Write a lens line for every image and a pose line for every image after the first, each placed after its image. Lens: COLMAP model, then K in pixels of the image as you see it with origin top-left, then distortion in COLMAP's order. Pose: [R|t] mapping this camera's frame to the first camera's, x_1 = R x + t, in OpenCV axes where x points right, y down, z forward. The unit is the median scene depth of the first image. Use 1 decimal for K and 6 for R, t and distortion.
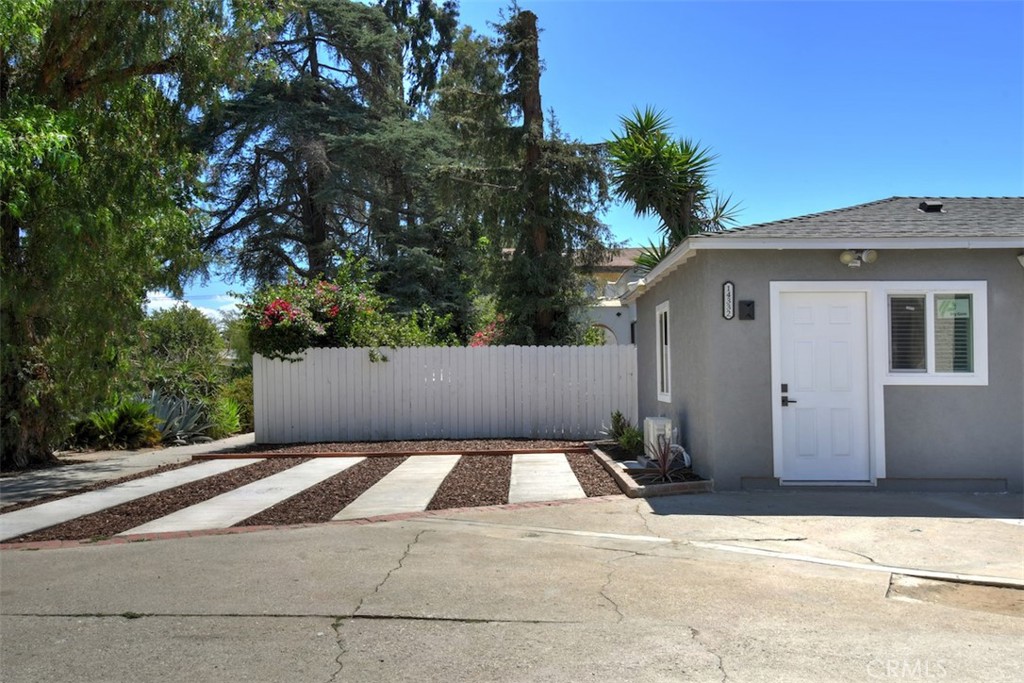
lens RADIAL K [[764.1, 0, 513.0], [0, 764.1, 367.4], [0, 0, 1]] dist [0.003716, -0.000448]
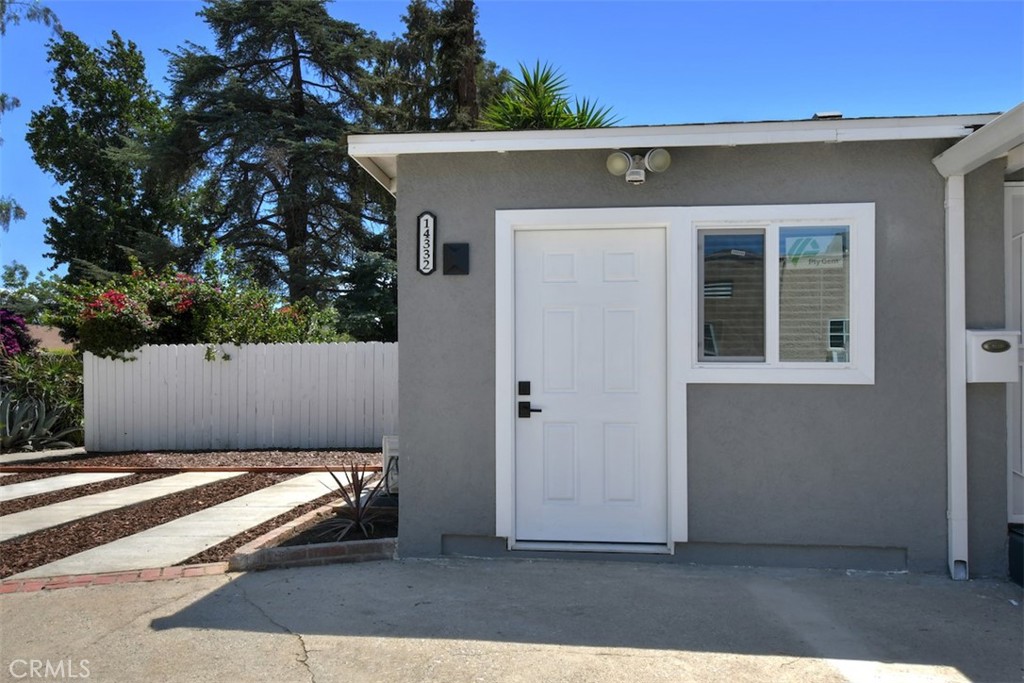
lens RADIAL K [[651.7, 0, 510.8], [0, 651.7, 383.7], [0, 0, 1]] dist [0.000044, 0.002753]
pose [[0.995513, 0.002524, -0.094593, 0.392266], [-0.001450, 0.999934, 0.011426, 0.017743], [0.094616, -0.011237, 0.995450, 0.482736]]
